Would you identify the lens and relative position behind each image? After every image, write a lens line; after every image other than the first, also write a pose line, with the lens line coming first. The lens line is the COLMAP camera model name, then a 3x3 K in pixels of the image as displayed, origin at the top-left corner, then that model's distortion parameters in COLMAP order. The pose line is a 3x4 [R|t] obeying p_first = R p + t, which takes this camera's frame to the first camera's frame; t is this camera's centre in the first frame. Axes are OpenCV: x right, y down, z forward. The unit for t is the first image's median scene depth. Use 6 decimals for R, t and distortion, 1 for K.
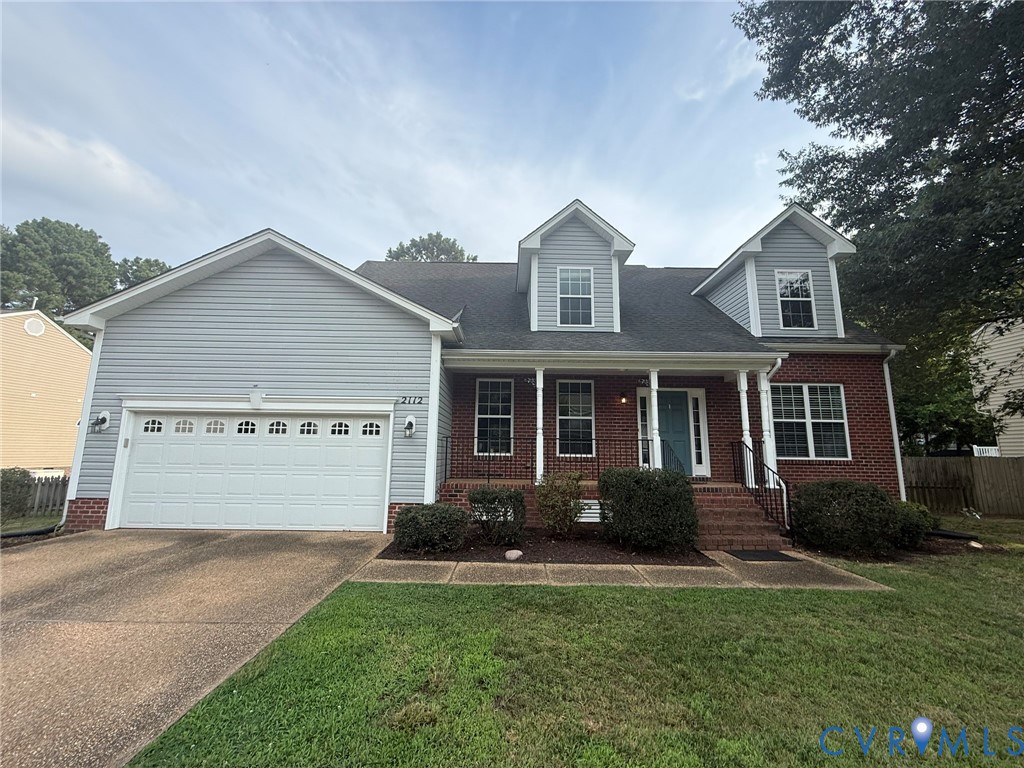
lens RADIAL K [[417.9, 0, 505.2], [0, 417.9, 388.5], [0, 0, 1]] dist [-0.002137, 0.002390]
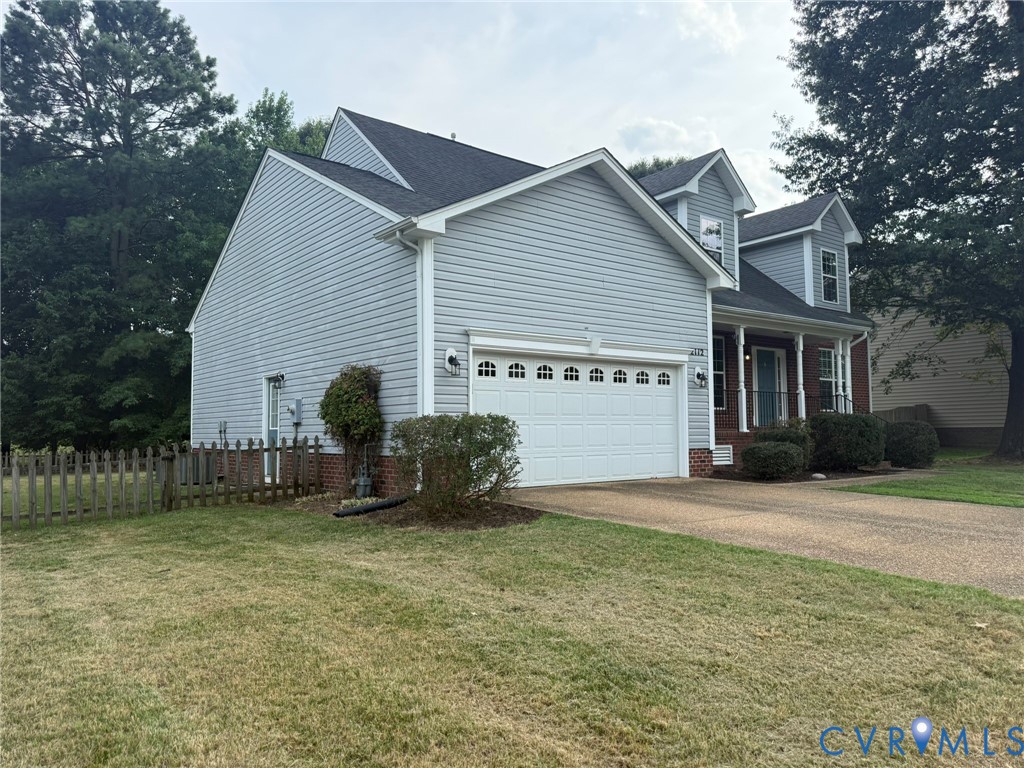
lens RADIAL K [[717.3, 0, 514.2], [0, 717.3, 386.4], [0, 0, 1]] dist [0.055785, -0.006990]
pose [[0.790642, 0.018862, 0.611988, -1.330211], [-0.085216, 0.993187, 0.079481, 0.007426], [-0.606319, -0.114993, 0.786863, -0.113913]]
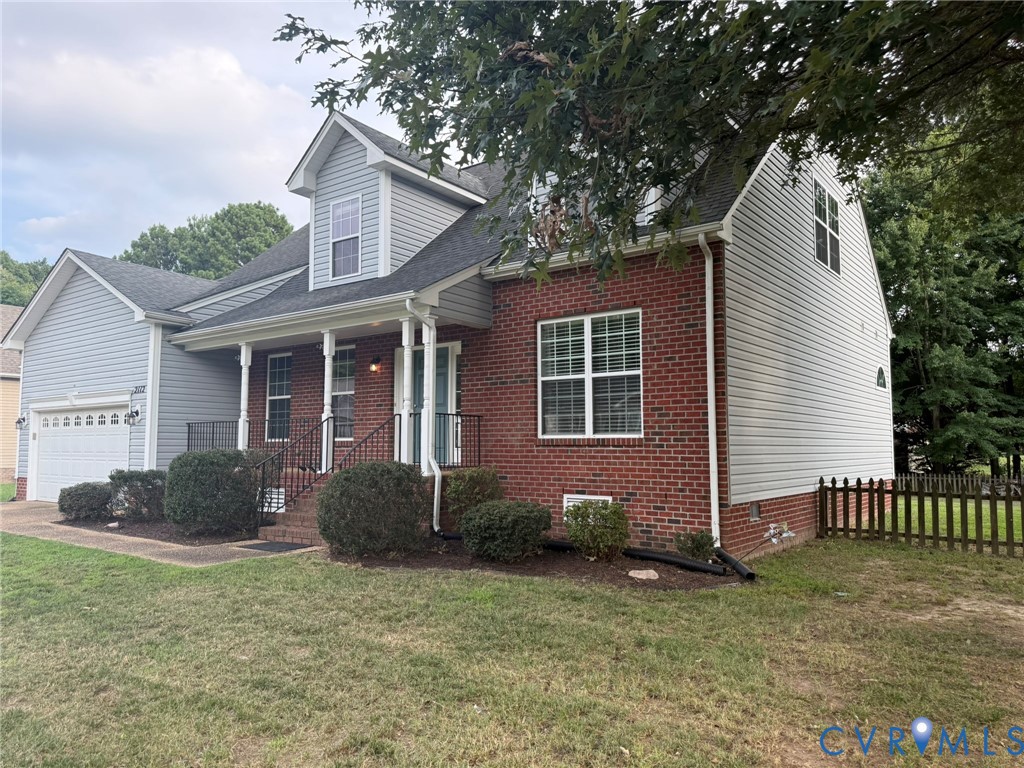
lens RADIAL K [[717.3, 0, 498.6], [0, 717.3, 405.0], [0, 0, 1]] dist [0.055785, -0.006990]
pose [[0.790109, -0.048785, -0.611022, 1.275510], [0.106081, 0.992669, 0.057917, 0.044537], [0.603718, -0.110578, 0.789492, 0.077797]]
